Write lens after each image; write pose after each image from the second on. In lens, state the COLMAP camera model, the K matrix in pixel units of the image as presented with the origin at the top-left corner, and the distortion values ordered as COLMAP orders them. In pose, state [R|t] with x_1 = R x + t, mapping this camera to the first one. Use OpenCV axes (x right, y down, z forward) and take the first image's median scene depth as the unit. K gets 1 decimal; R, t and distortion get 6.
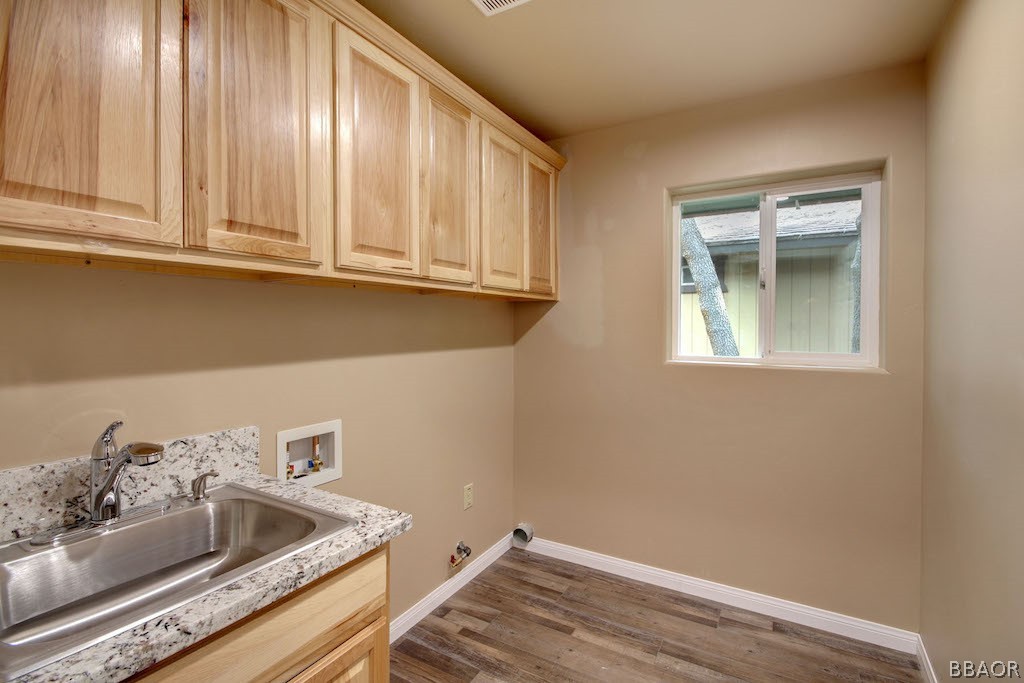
lens RADIAL K [[466.6, 0, 520.4], [0, 466.6, 338.6], [0, 0, 1]] dist [0.001365, 0.000393]
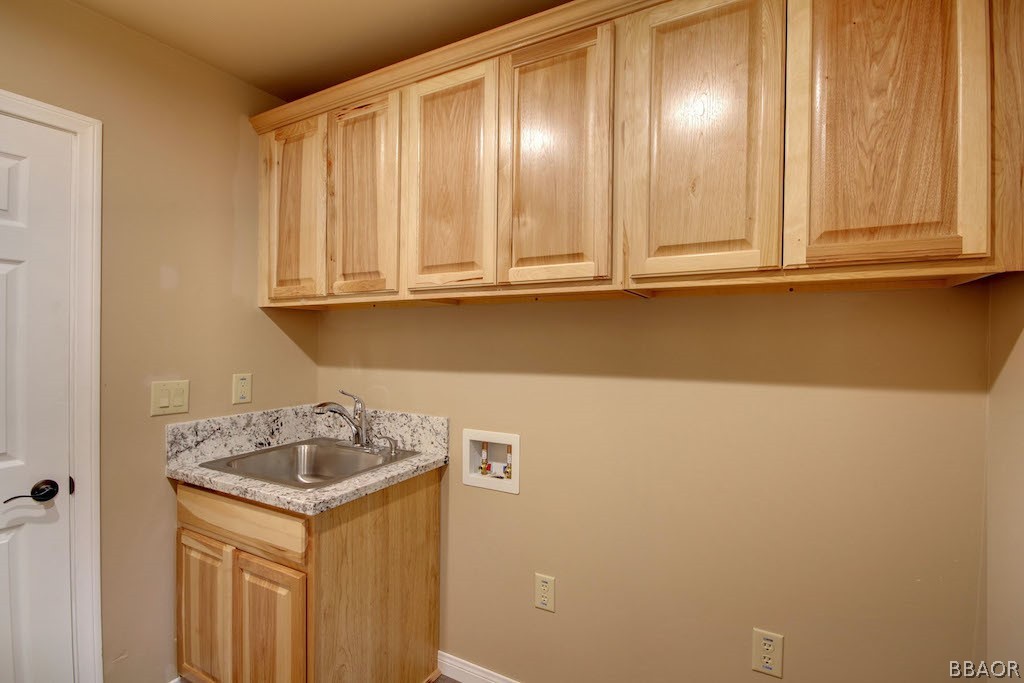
lens RADIAL K [[466.6, 0, 519.4], [0, 466.6, 340.7], [0, 0, 1]] dist [0.001365, 0.000393]
pose [[0.040075, -0.005679, -0.999181, 0.765957], [-0.036303, 0.999315, -0.007136, -0.027350], [0.998537, 0.036559, 0.039841, 1.187090]]
